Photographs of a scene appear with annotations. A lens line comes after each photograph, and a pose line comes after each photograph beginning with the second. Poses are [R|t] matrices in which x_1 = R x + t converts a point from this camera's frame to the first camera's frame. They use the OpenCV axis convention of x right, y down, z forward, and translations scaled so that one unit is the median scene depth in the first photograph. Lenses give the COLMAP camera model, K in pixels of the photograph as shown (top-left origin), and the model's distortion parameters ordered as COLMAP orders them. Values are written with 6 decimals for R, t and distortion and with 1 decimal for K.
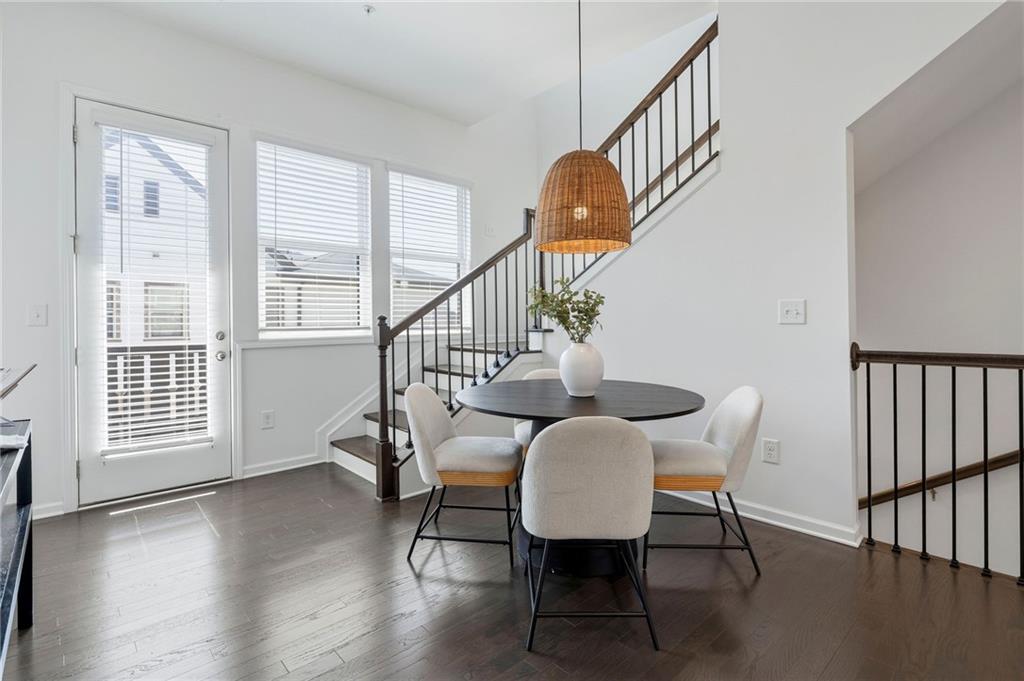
lens RADIAL K [[486.2, 0, 512.0], [0, 486.2, 340.5], [0, 0, 1]] dist [-0.001662, -0.000521]
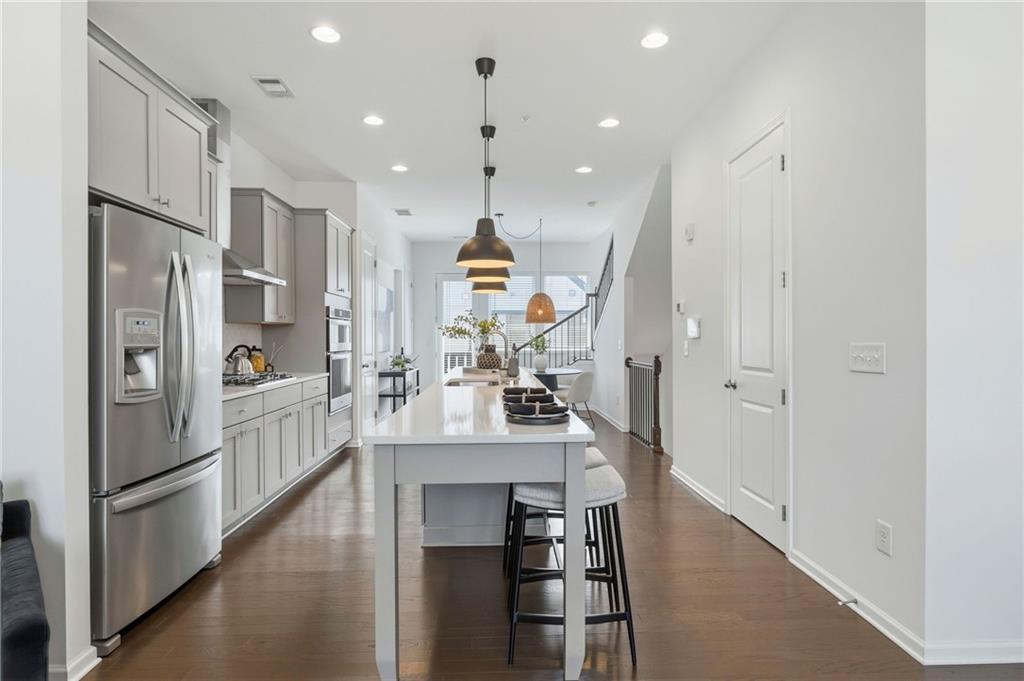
lens RADIAL K [[547.8, 0, 512.0], [0, 547.8, 340.5], [0, 0, 1]] dist [0.011780, -0.000424]
pose [[0.762846, 0.009064, -0.646517, 1.558670], [-0.026838, 0.999484, -0.017654, -0.014421], [0.646023, 0.030819, 0.762696, -1.212351]]
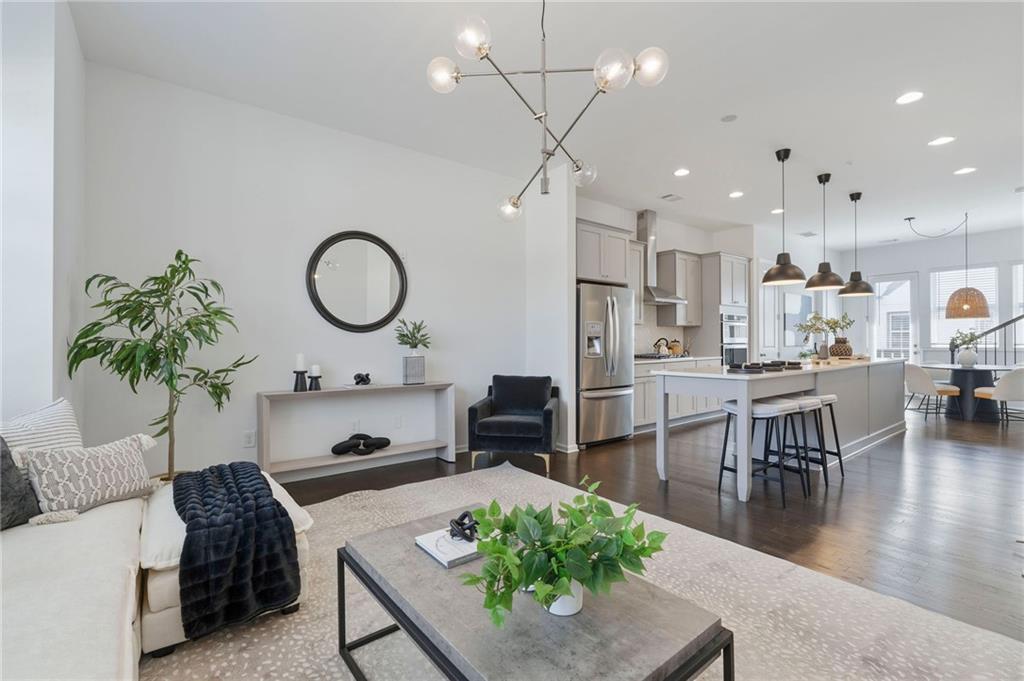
lens RADIAL K [[454.9, 0, 509.1], [0, 454.9, 333.6], [0, 0, 1]] dist [-0.002764, 0.000083]
pose [[-0.074648, -0.008976, -0.997170, 2.225568], [-0.028891, 0.999559, -0.006835, 0.002500], [0.996791, 0.028299, -0.074874, -1.144739]]
